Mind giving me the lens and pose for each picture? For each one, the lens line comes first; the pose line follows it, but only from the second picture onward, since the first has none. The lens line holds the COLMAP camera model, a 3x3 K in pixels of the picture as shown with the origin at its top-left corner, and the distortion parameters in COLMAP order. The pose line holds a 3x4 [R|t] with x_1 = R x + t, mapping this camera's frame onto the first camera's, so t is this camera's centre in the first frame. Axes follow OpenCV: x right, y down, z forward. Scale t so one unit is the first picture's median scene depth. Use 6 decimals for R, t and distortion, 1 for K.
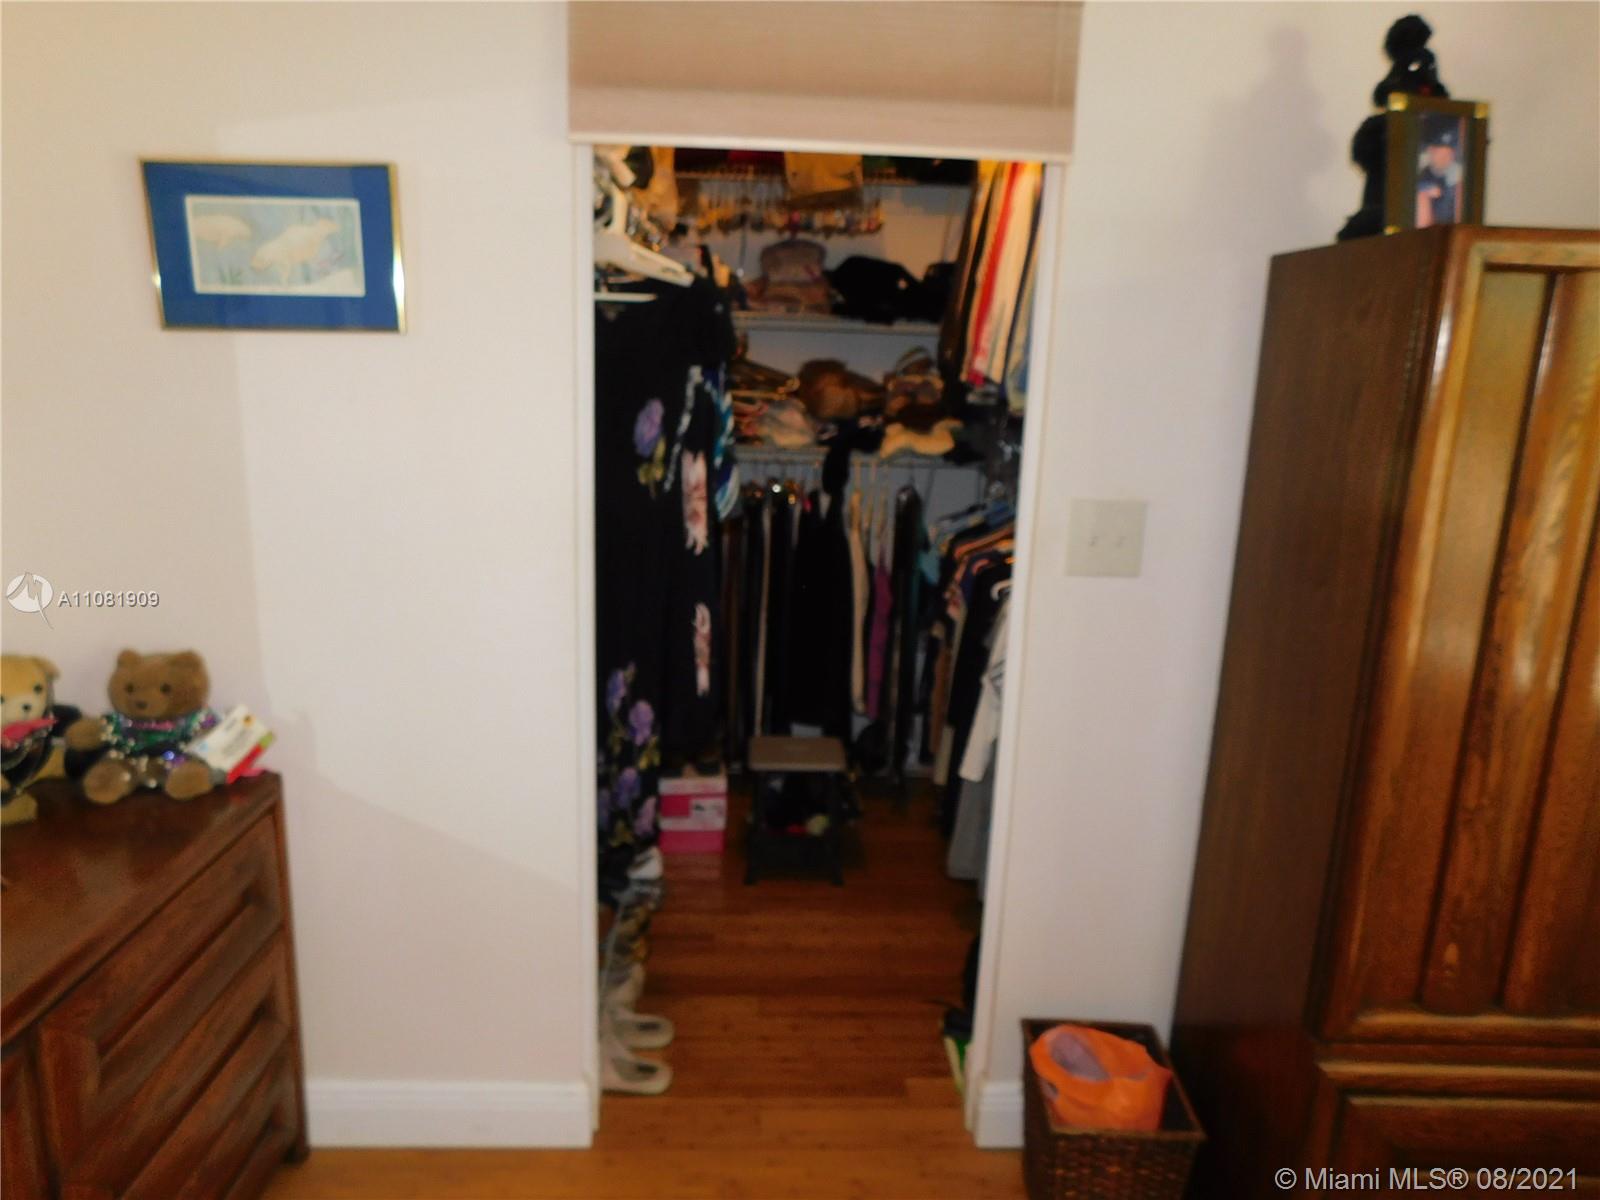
lens RADIAL K [[1065.9, 0, 803.2], [0, 1065.9, 591.7], [0, 0, 1]] dist [-0.069905, 0.065530]
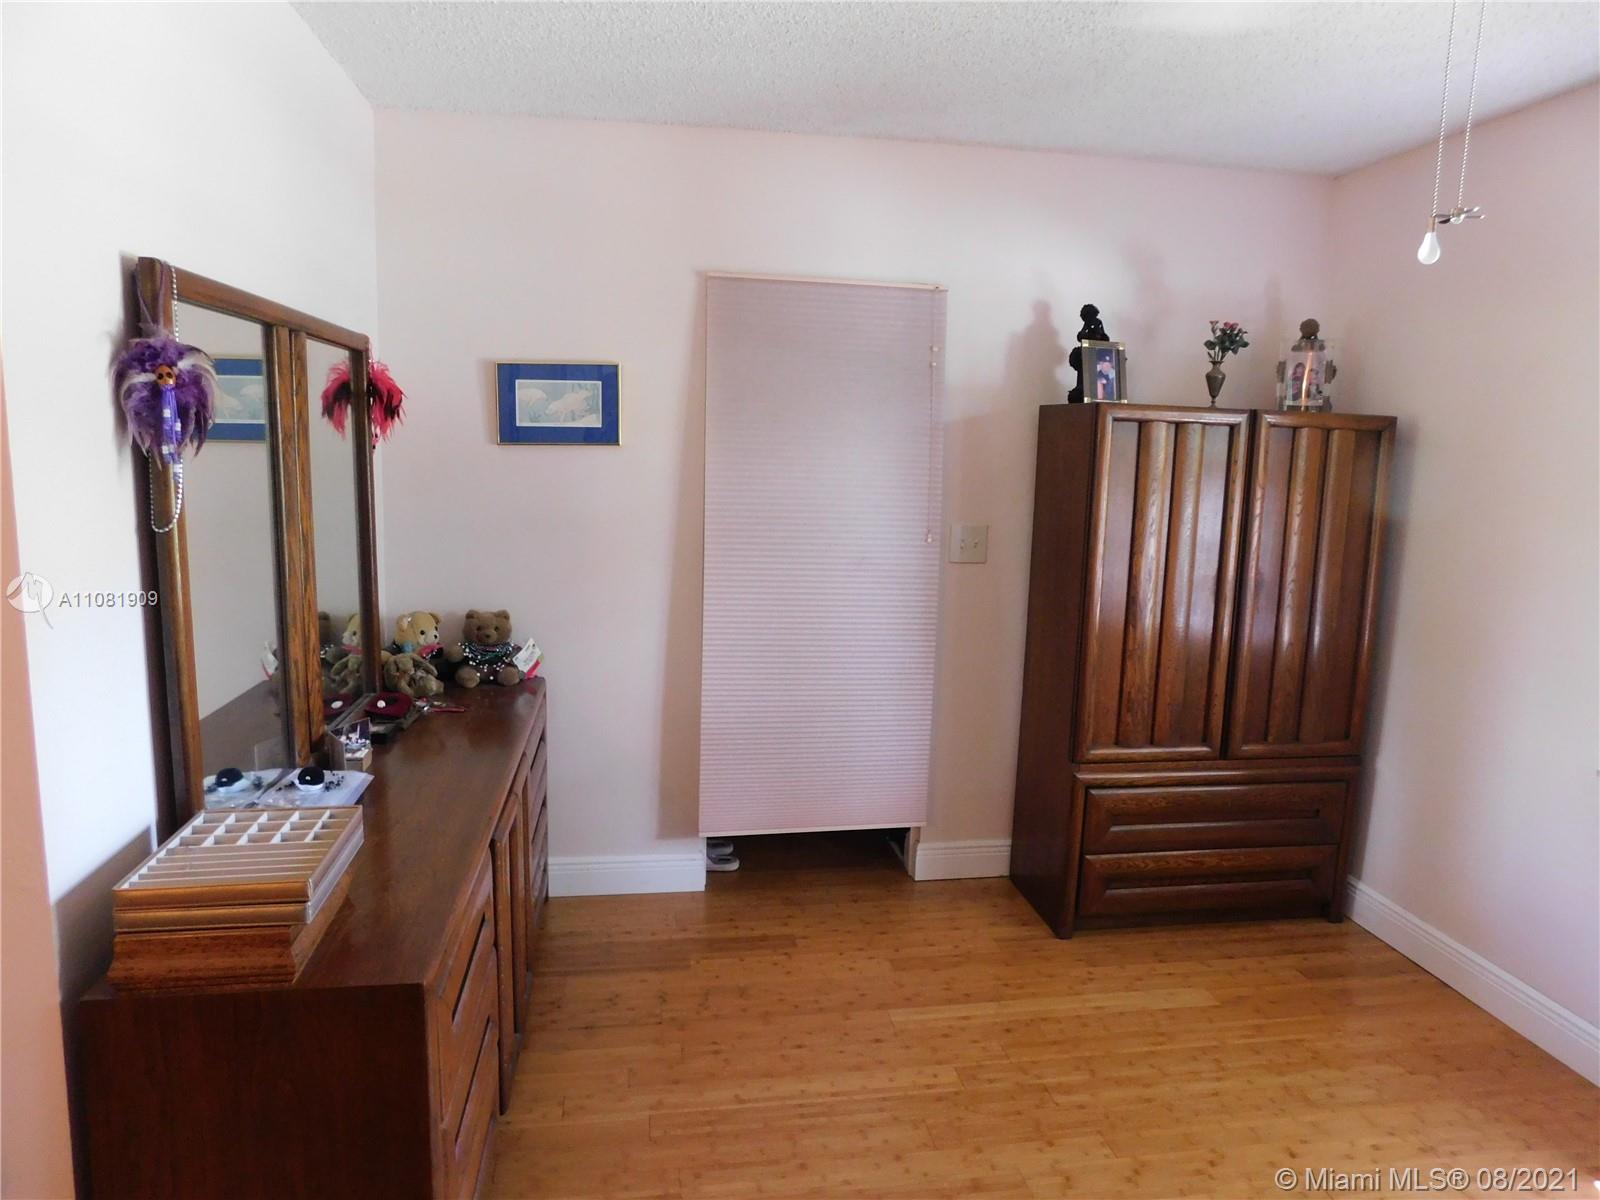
lens RADIAL K [[1051.1, 0, 793.9], [0, 1051.1, 593.5], [0, 0, 1]] dist [-0.074779, 0.053231]
pose [[0.993121, -0.025281, 0.114334, -0.300843], [0.033507, 0.996941, -0.070605, 0.191790], [-0.112199, 0.073950, 0.990930, -1.021407]]
